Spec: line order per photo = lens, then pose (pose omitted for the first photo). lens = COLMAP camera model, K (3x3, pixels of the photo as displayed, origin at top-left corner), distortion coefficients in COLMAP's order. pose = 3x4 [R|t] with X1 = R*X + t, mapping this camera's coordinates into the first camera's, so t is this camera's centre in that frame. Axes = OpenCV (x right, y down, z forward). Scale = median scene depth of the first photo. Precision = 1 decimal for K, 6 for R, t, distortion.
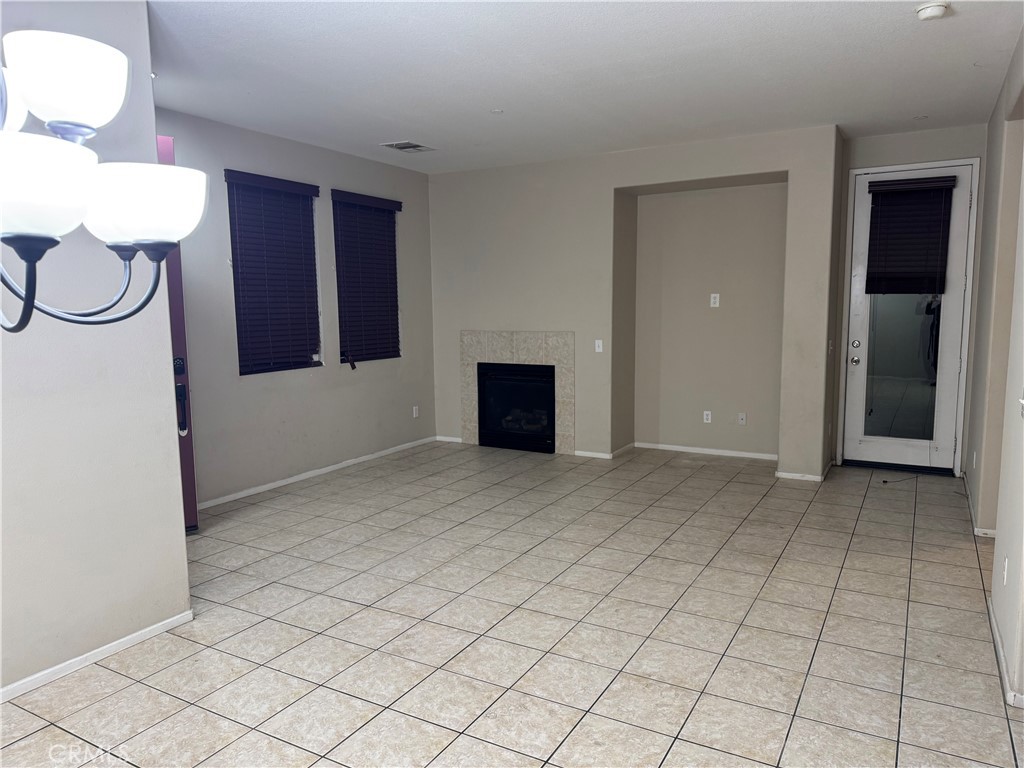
lens RADIAL K [[716.1, 0, 514.3], [0, 716.1, 390.3], [0, 0, 1]] dist [0.003231, -0.004937]
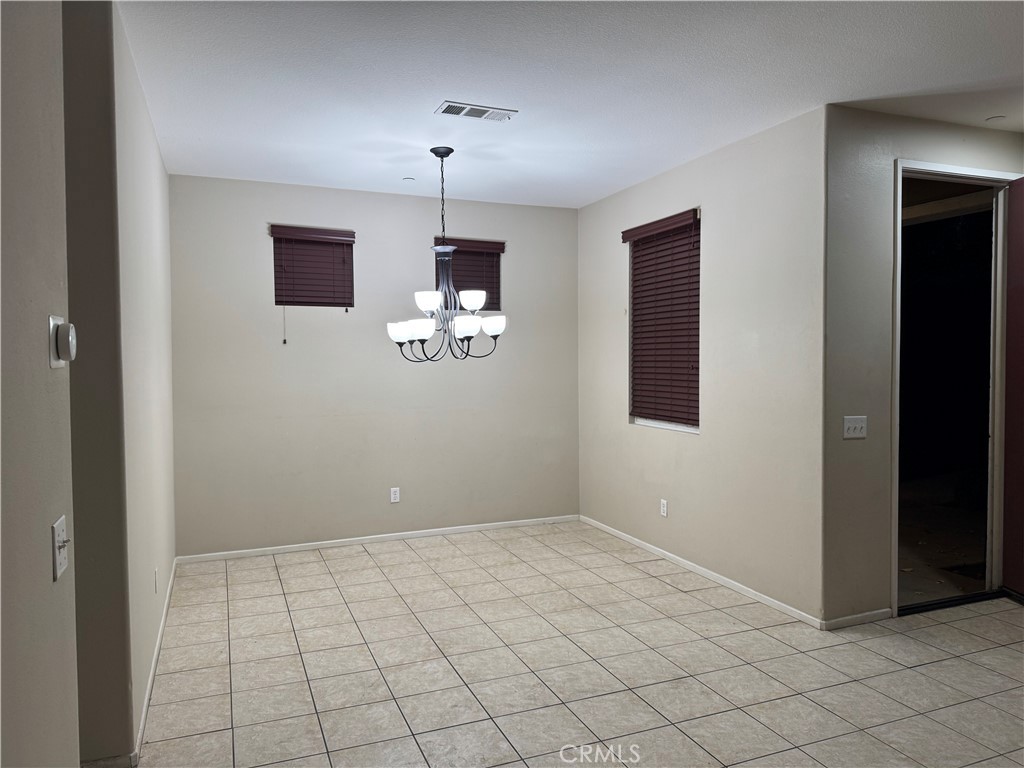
lens RADIAL K [[716.1, 0, 514.2], [0, 716.1, 381.1], [0, 0, 1]] dist [0.003231, -0.004937]
pose [[-0.618516, 0.046345, -0.784404, 0.861991], [-0.081144, 0.989155, 0.122426, -0.201209], [0.781571, 0.139372, -0.608048, 1.500042]]
